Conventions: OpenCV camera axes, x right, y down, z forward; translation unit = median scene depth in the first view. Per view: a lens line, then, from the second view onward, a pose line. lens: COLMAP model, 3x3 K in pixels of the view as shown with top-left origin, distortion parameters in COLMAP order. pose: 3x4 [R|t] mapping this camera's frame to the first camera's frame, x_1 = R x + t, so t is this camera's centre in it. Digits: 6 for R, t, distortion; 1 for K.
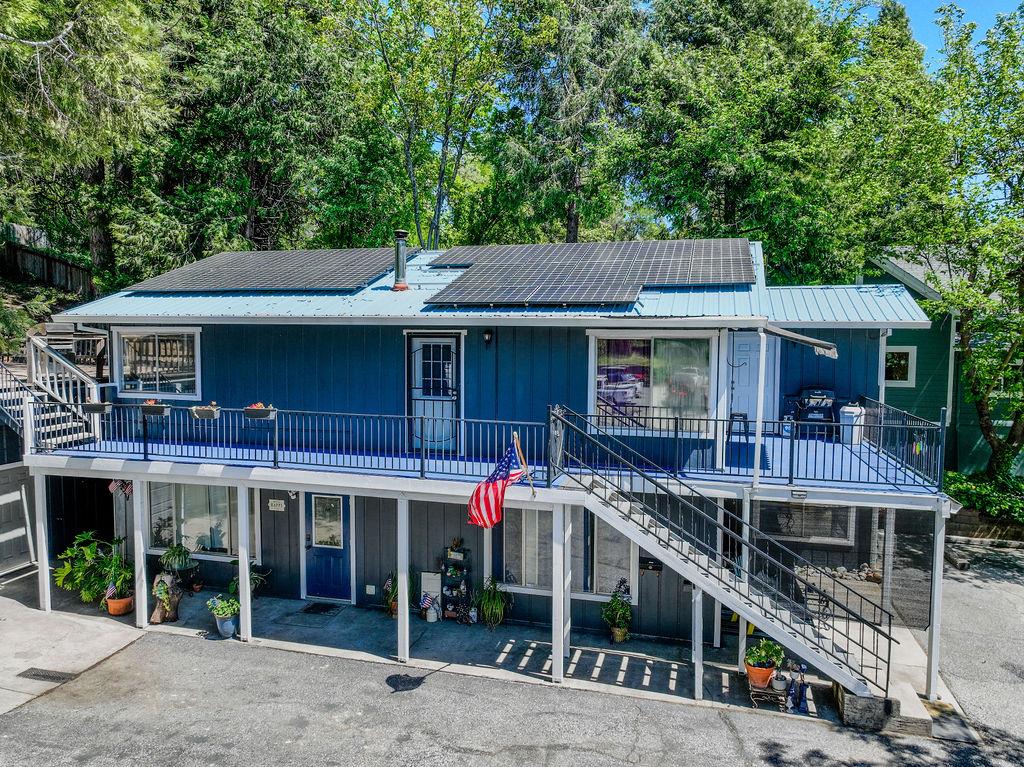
lens RADIAL K [[726.4, 0, 510.8], [0, 726.4, 379.7], [0, 0, 1]] dist [-0.011142, 0.033140]
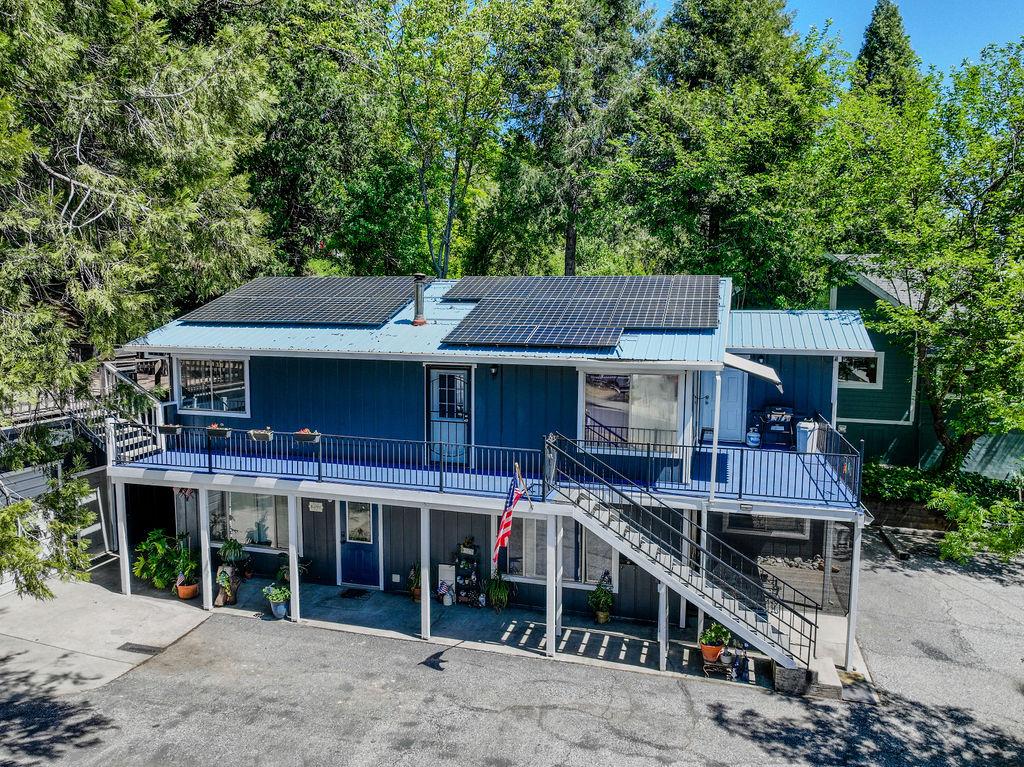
lens RADIAL K [[725.3, 0, 511.2], [0, 725.3, 378.8], [0, 0, 1]] dist [0.004916, 0.004144]
pose [[0.999981, 0.000787, -0.006105, 0.003749], [-0.000546, 0.999223, 0.039417, -0.093971], [0.006131, -0.039413, 0.999204, -0.196711]]
